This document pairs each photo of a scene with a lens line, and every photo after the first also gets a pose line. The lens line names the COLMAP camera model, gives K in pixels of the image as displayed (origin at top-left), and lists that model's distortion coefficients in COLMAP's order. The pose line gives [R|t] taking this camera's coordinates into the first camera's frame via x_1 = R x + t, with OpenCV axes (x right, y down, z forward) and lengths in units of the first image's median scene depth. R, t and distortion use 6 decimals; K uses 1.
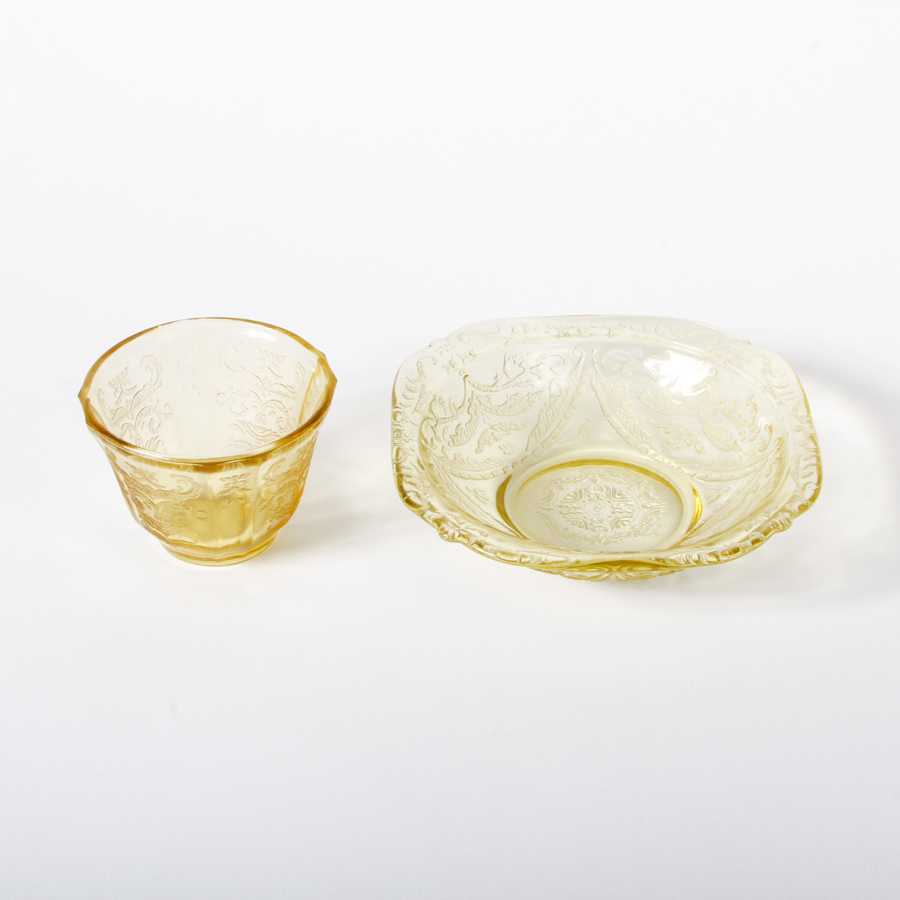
lens RADIAL K [[2497.0, 0, 450.0], [0, 2497.0, 450.0], [0, 0, 1]] dist [-0.158961, -0.154133]
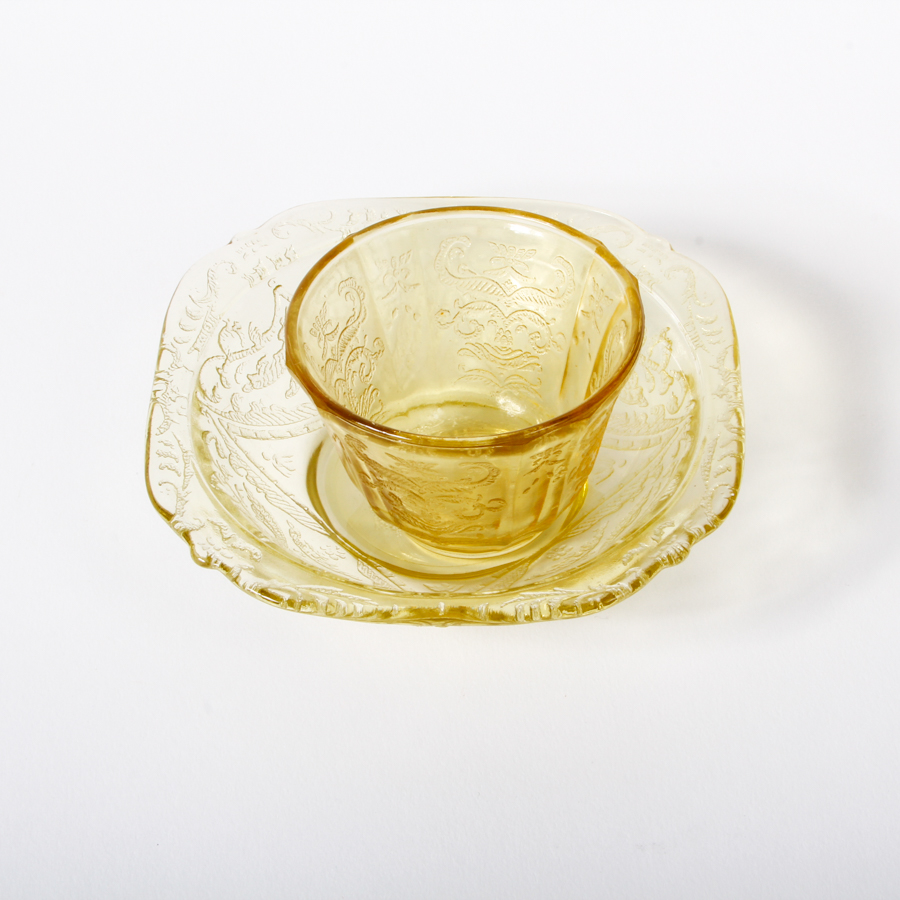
lens RADIAL K [[2497.0, 0, 450.0], [0, 2497.0, 450.0], [0, 0, 1]] dist [-0.158961, -0.154133]
pose [[0.998790, 0.031876, -0.037462, 0.089376], [-0.025563, 0.987054, 0.158335, -0.103816], [0.042024, -0.157186, 0.986674, 0.284476]]
